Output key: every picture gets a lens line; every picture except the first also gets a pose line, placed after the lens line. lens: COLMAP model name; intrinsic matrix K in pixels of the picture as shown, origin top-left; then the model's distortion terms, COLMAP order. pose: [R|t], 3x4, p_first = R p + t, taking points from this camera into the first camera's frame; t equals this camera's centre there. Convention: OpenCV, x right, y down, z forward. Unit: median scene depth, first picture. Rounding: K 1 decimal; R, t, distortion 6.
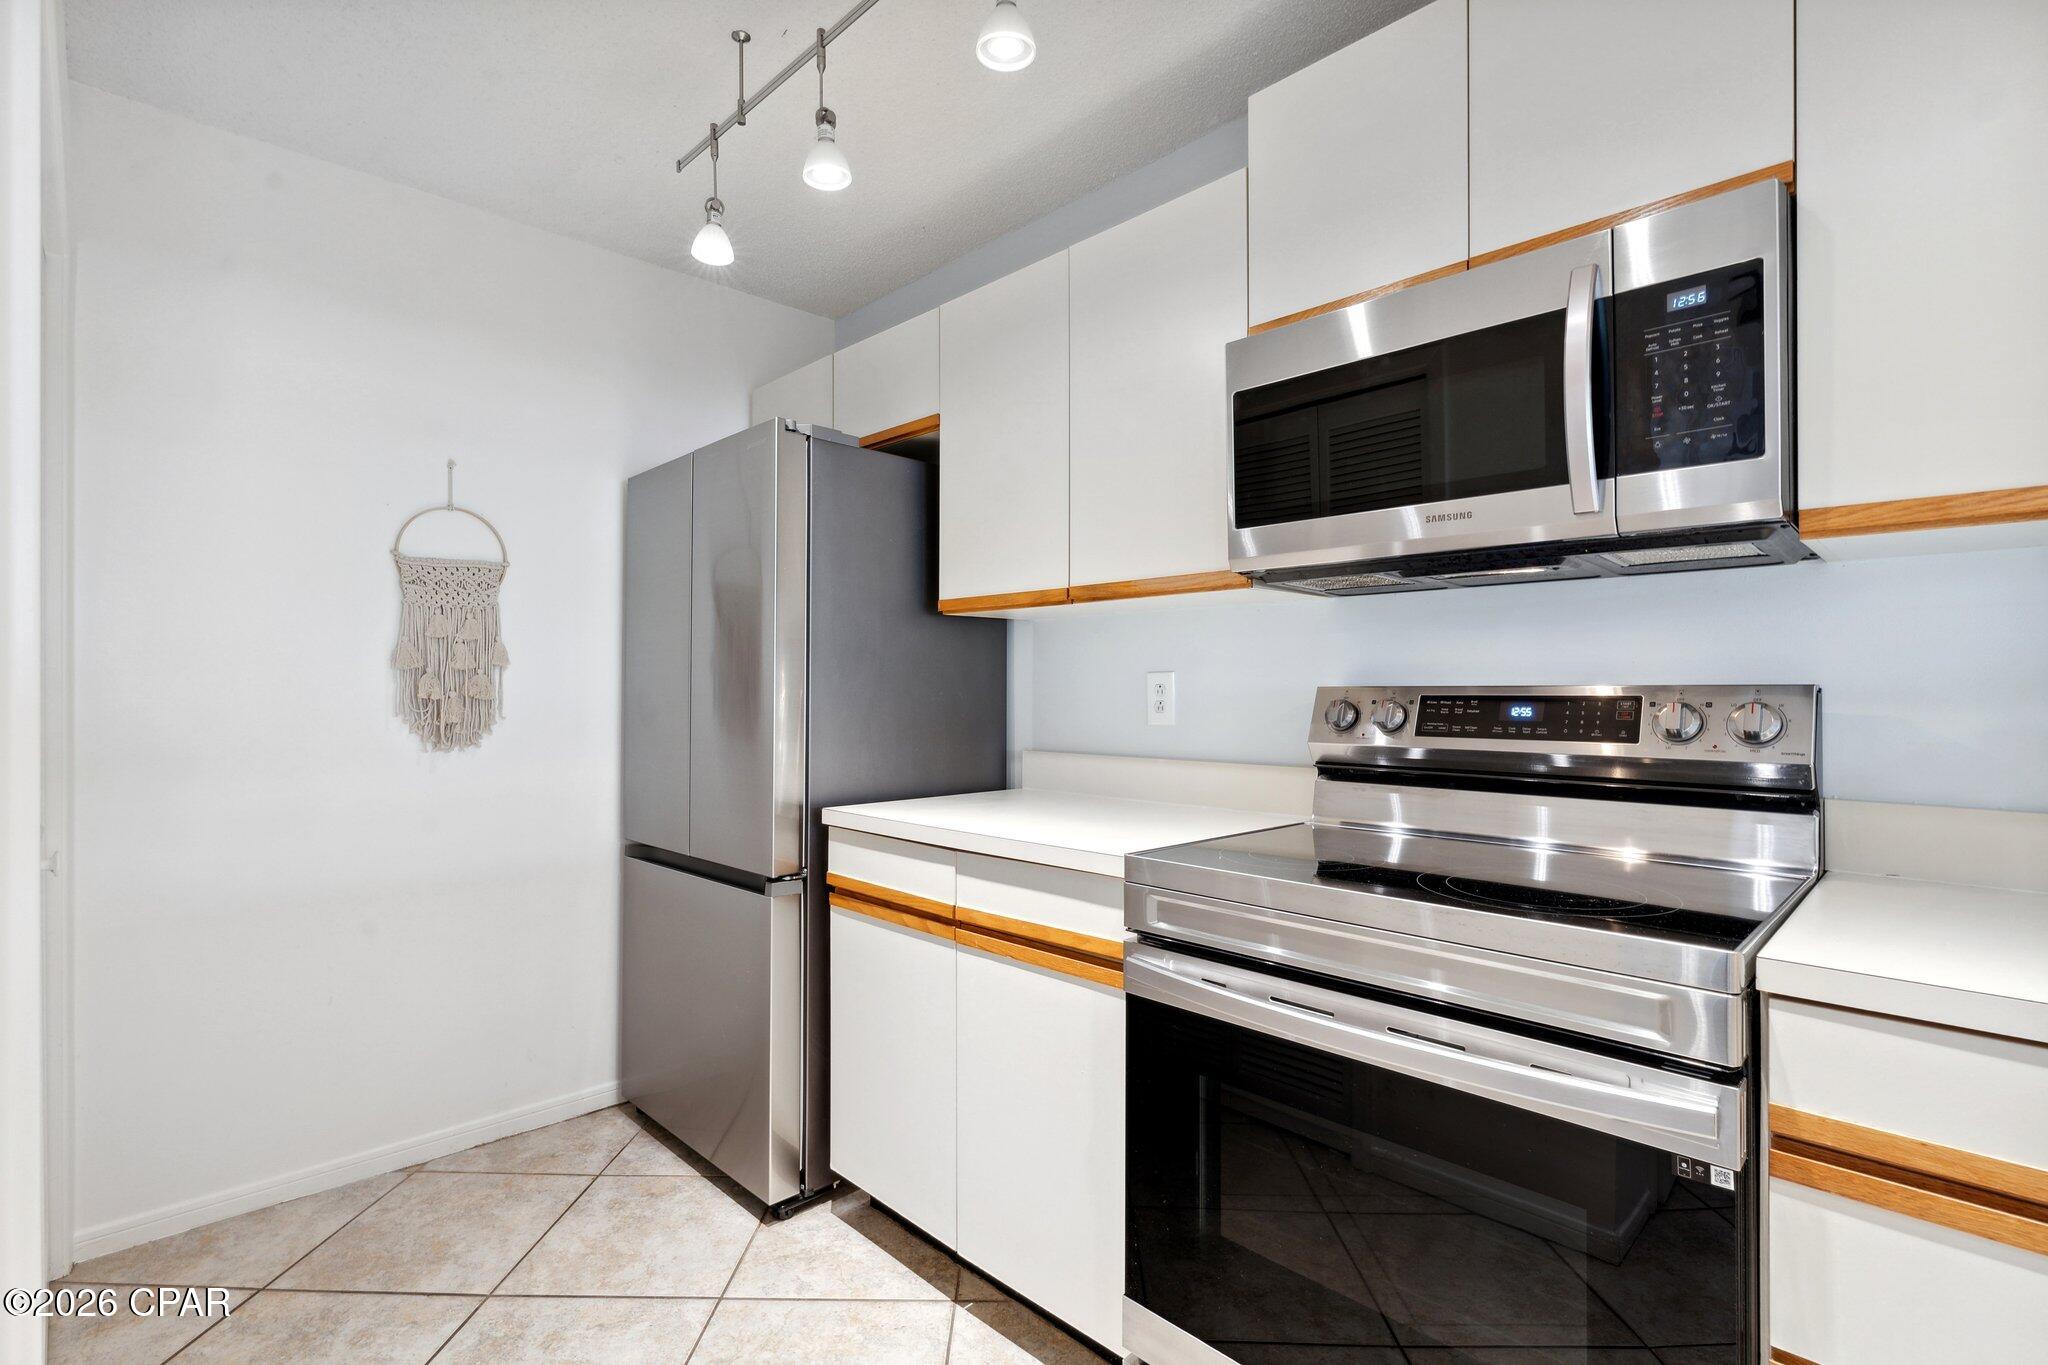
lens RADIAL K [[942.2, 0, 1024.4], [0, 942.2, 679.3], [0, 0, 1]] dist [0.004159, 0.000060]
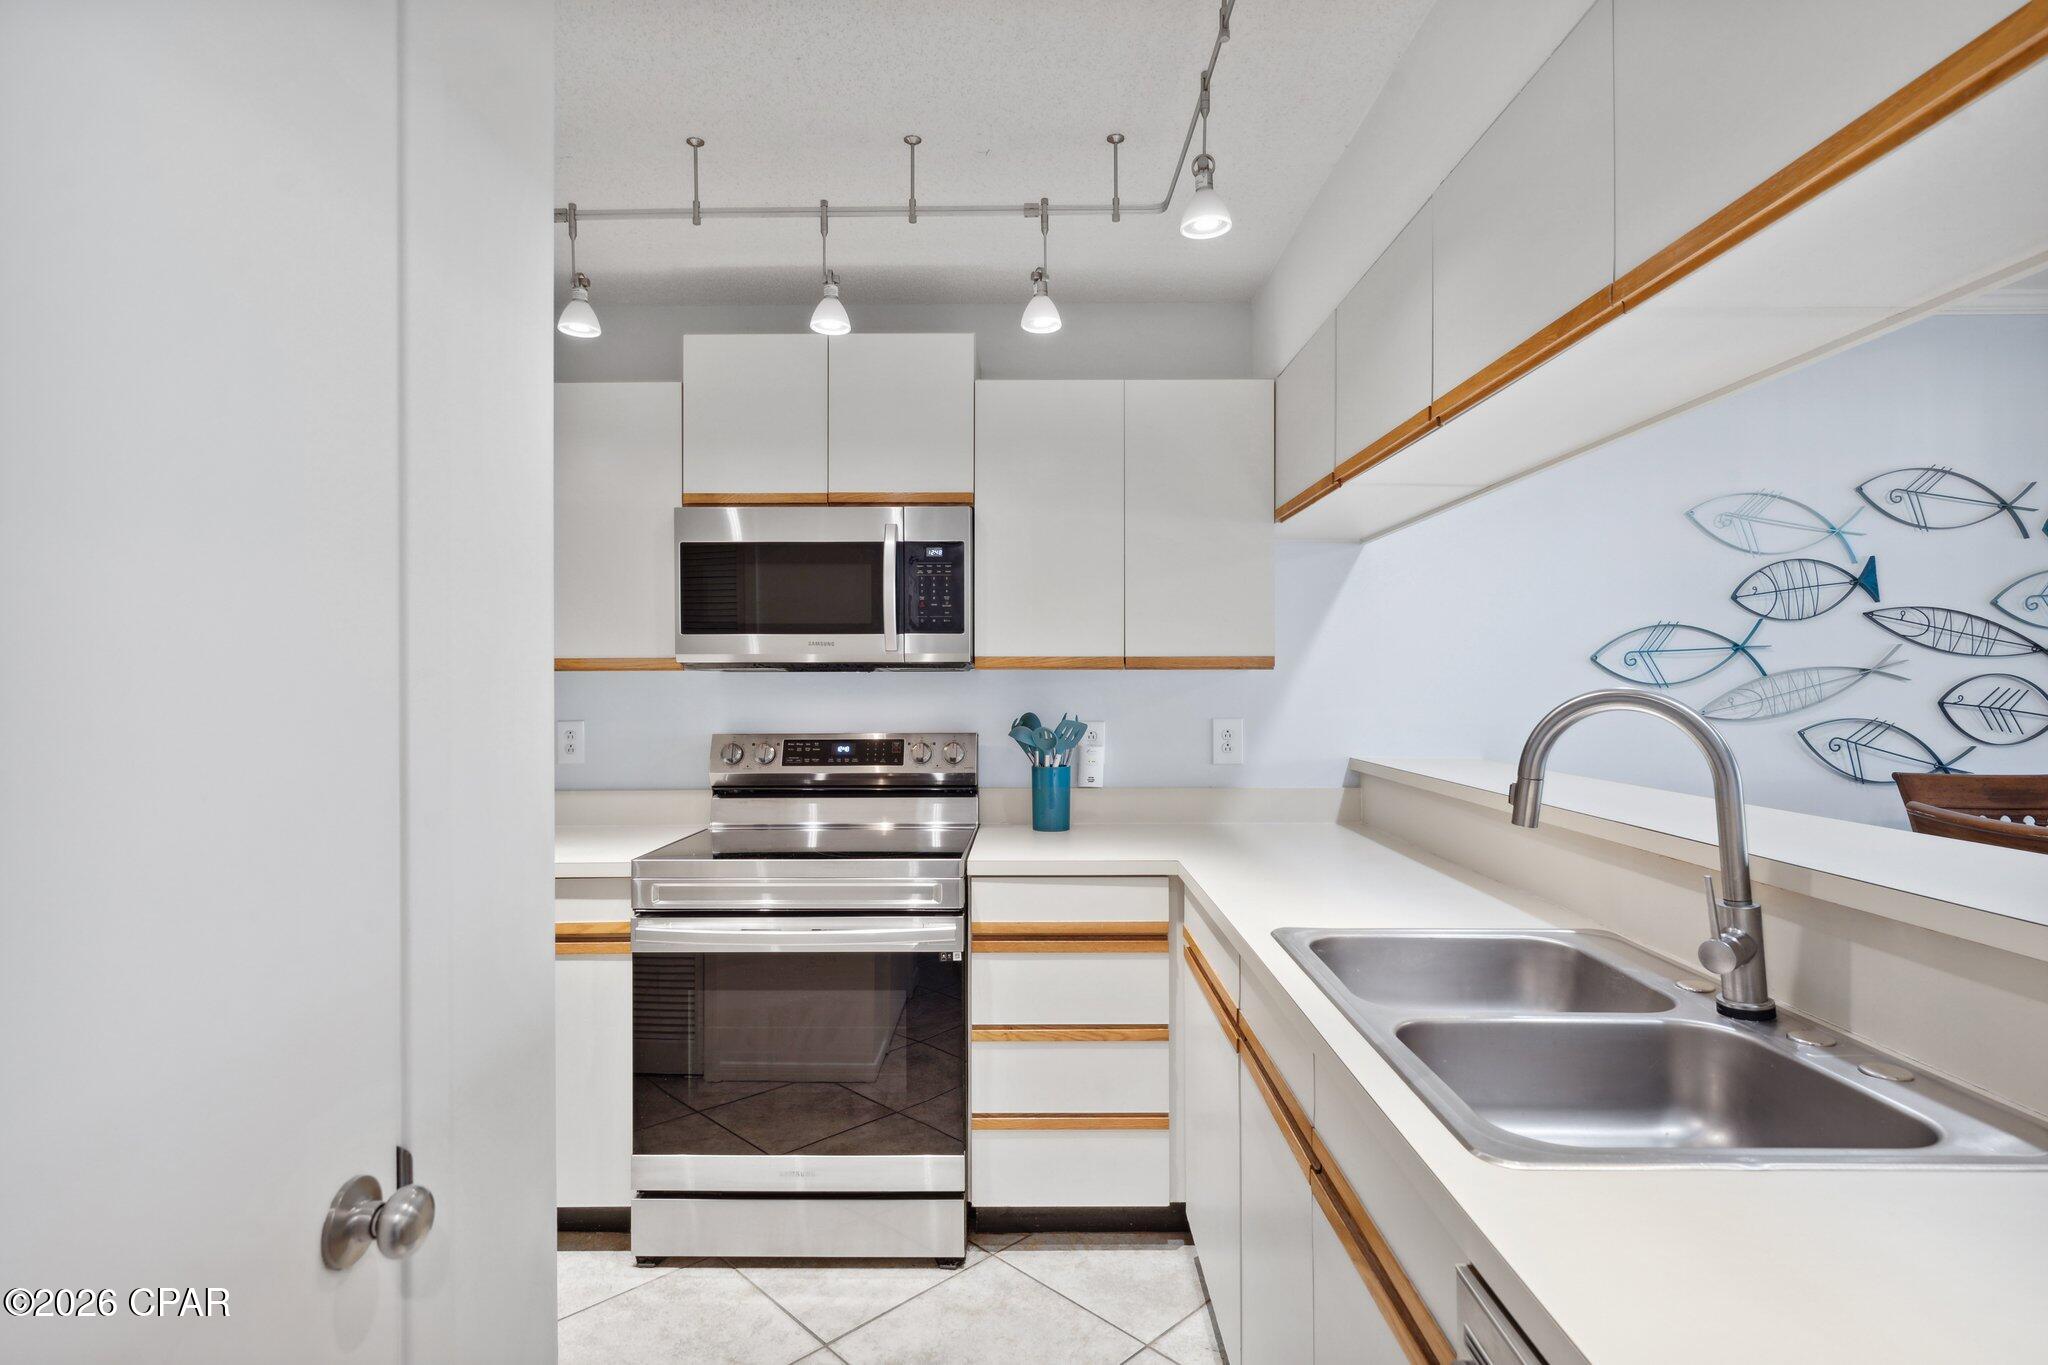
lens RADIAL K [[1037.5, 0, 1017.5], [0, 1037.5, 673.3], [0, 0, 1]] dist [-0.000292, -0.000055]
pose [[0.709776, 0.002310, 0.704423, -0.500475], [-0.003131, 0.999995, -0.000125, -0.090728], [-0.704420, -0.002117, 0.709780, -0.481049]]
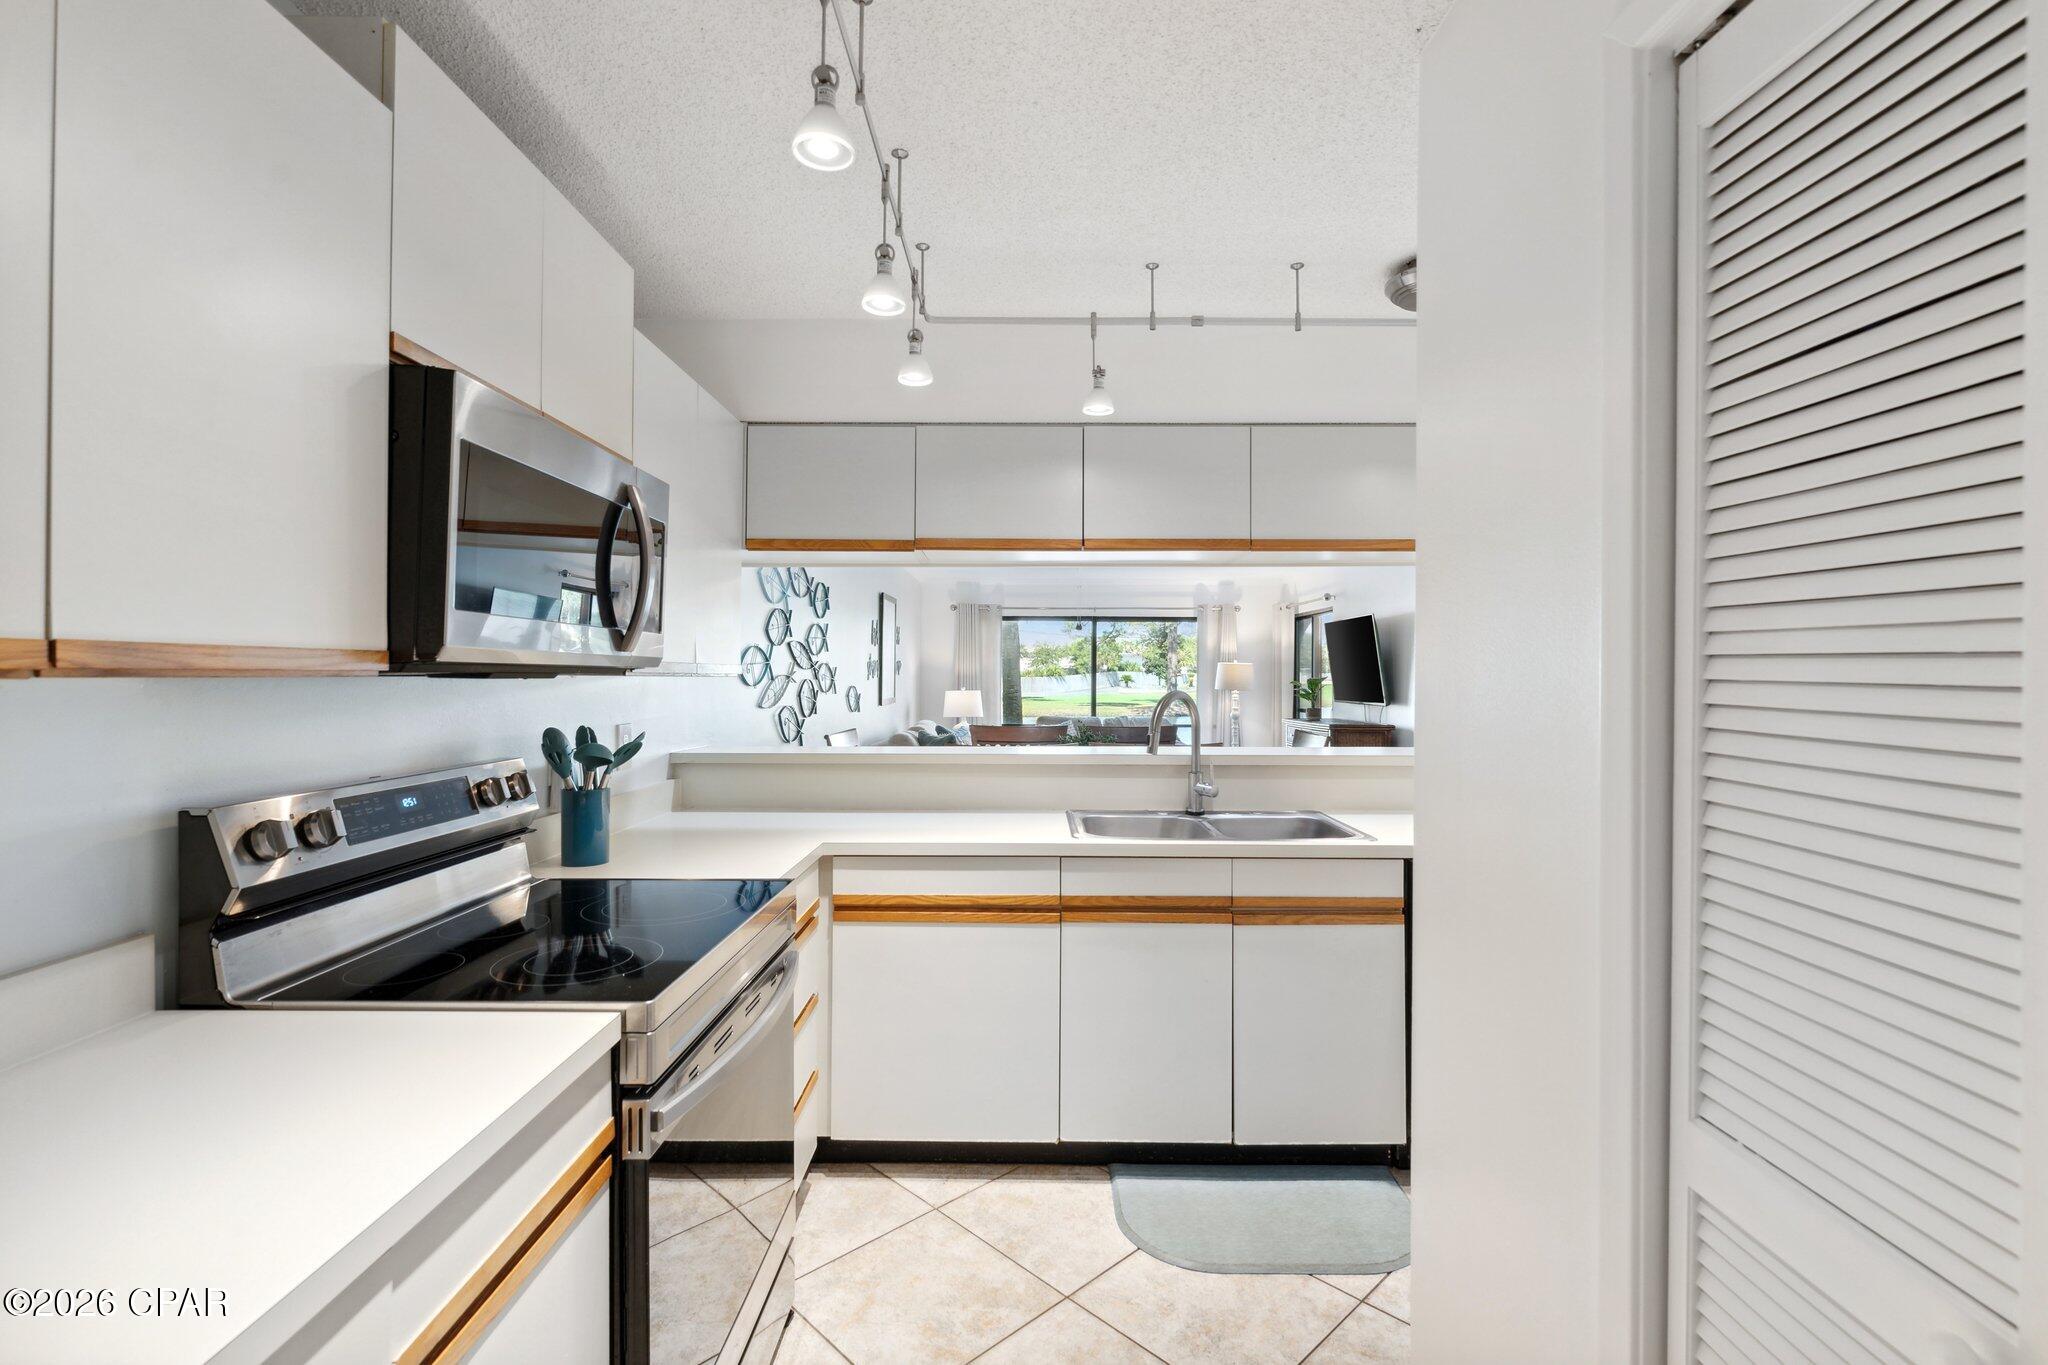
lens RADIAL K [[935.0, 0, 1022.5], [0, 935.0, 673.7], [0, 0, 1]] dist [0.019307, -0.000014]
pose [[-0.705771, -0.001118, 0.708439, -0.619051], [-0.009867, 0.999917, -0.008252, -0.094340], [-0.708372, -0.012814, -0.705723, 1.117513]]
